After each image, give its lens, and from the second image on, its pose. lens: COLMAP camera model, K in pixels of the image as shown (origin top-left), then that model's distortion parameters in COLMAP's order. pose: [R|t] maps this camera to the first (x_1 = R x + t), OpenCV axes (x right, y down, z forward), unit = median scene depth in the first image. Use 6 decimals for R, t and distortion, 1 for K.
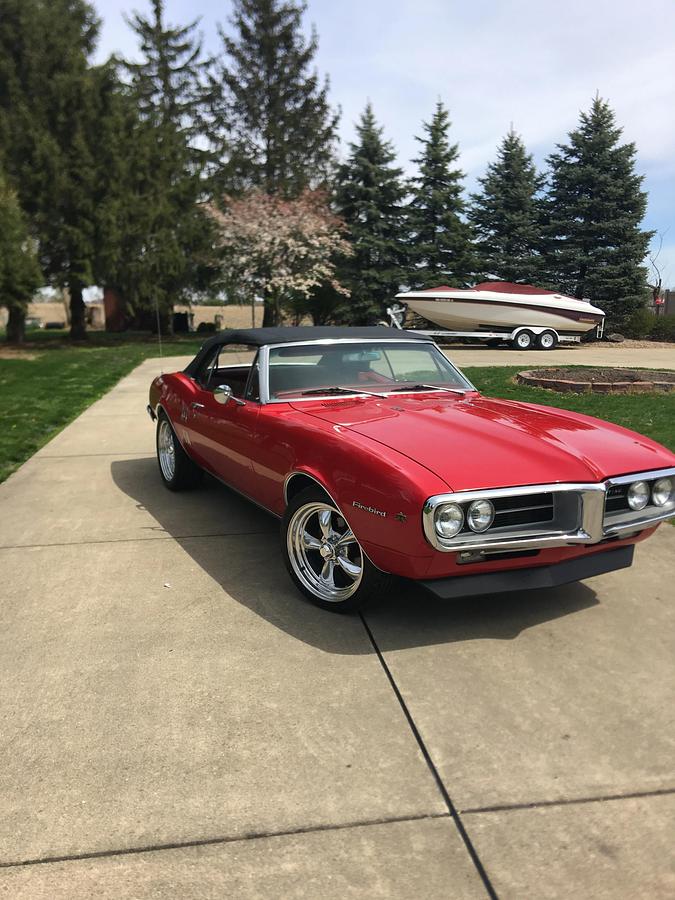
lens RADIAL K [[754.2, 0, 337.7], [0, 754.2, 462.6], [0, 0, 1]] dist [0.096033, -0.151428]
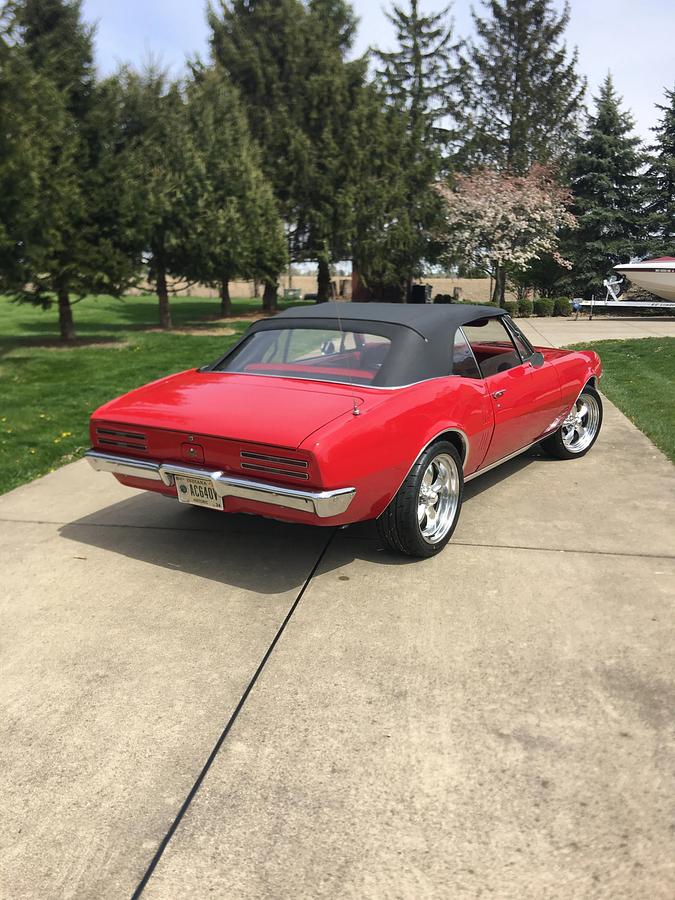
lens RADIAL K [[754.2, 0, 337.7], [0, 754.2, 462.6], [0, 0, 1]] dist [0.096033, -0.151428]
pose [[0.945263, 0.079465, -0.316487, 0.068467], [-0.068564, 0.996611, 0.045453, 0.016444], [0.319026, -0.021265, 0.947507, -0.080617]]
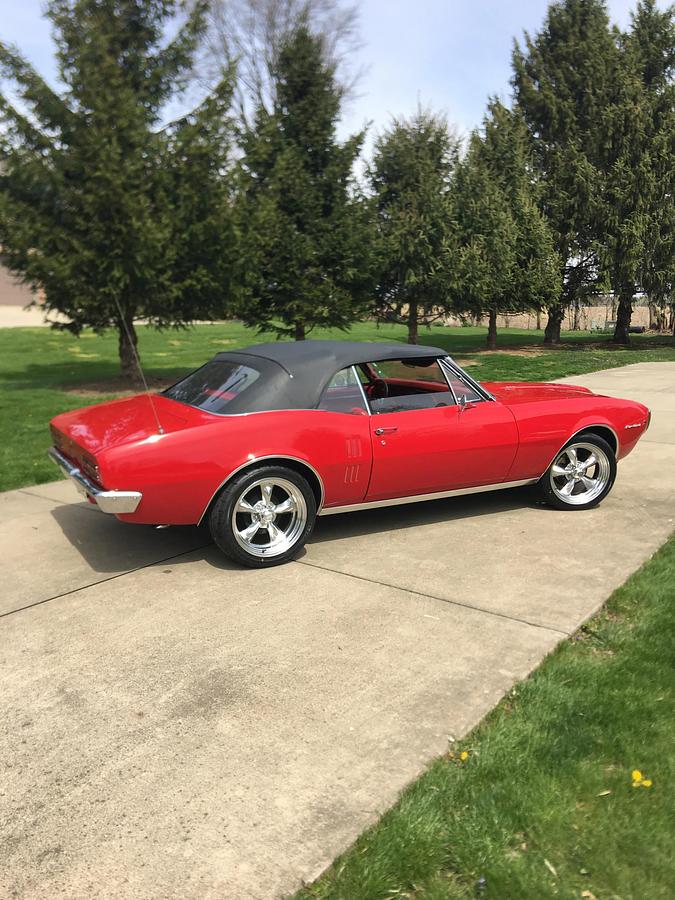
lens RADIAL K [[754.2, 0, 337.7], [0, 754.2, 462.6], [0, 0, 1]] dist [0.096033, -0.151428]
pose [[0.700701, 0.153586, -0.696728, 0.179822], [-0.156821, 0.985827, 0.059599, 0.002907], [0.696007, 0.067501, 0.714855, -0.037538]]
